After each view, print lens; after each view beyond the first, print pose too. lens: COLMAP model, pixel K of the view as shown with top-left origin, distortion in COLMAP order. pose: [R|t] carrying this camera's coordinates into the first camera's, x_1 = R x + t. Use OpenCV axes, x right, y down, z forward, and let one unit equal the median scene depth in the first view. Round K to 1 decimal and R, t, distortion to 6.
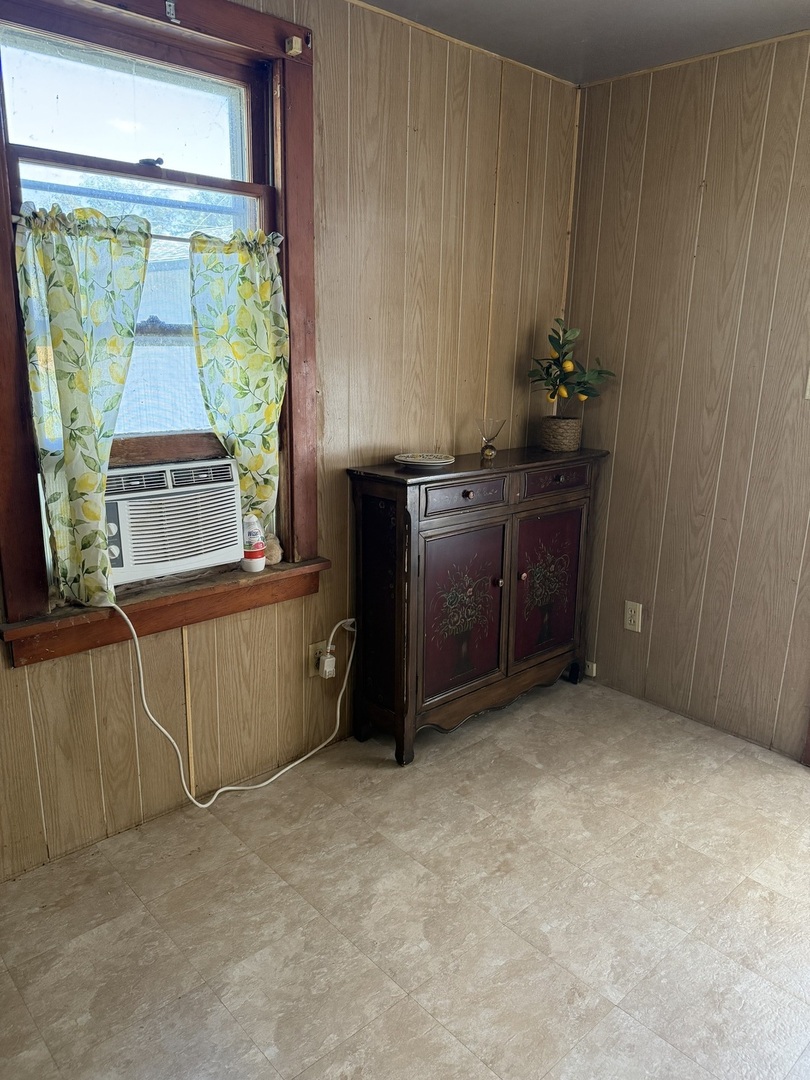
lens RADIAL K [[758.6, 0, 395.6], [0, 758.6, 541.4], [0, 0, 1]] dist [0.048871, -0.045346]
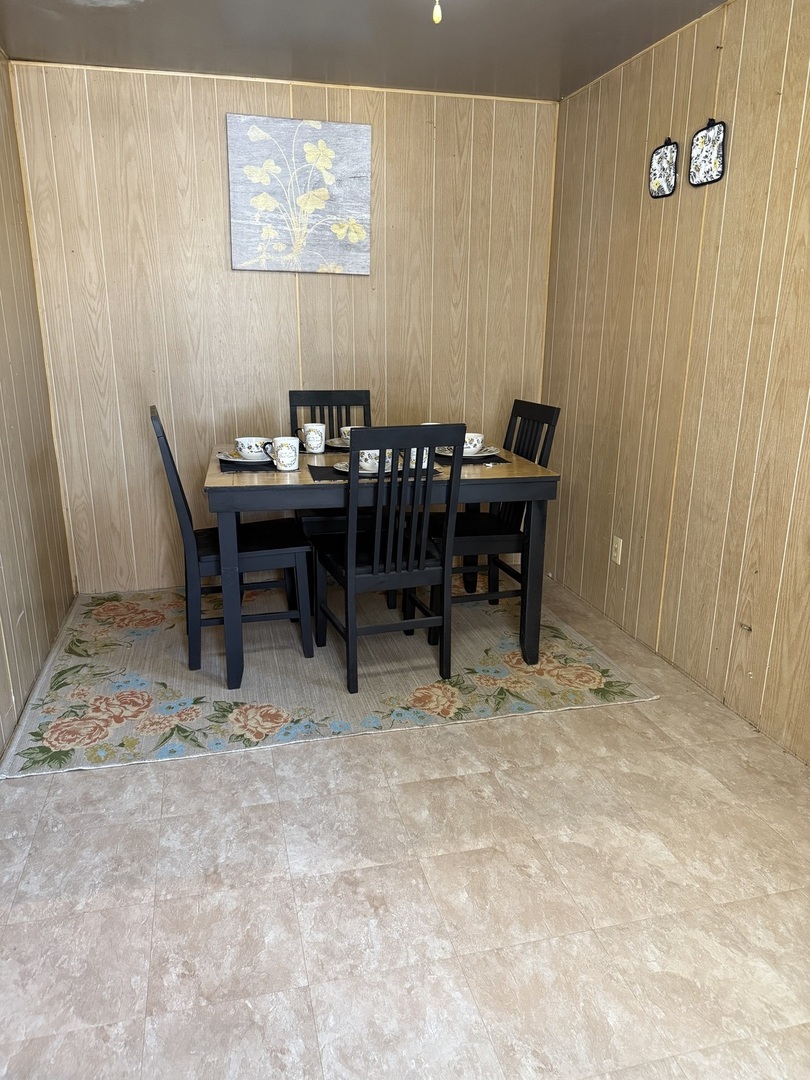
lens RADIAL K [[758.6, 0, 395.6], [0, 758.6, 541.4], [0, 0, 1]] dist [0.048871, -0.045346]
pose [[-0.466036, 0.218171, -0.857445, 0.863173], [-0.251033, 0.896689, 0.364597, -0.159830], [0.848406, 0.385162, -0.363122, 0.928893]]
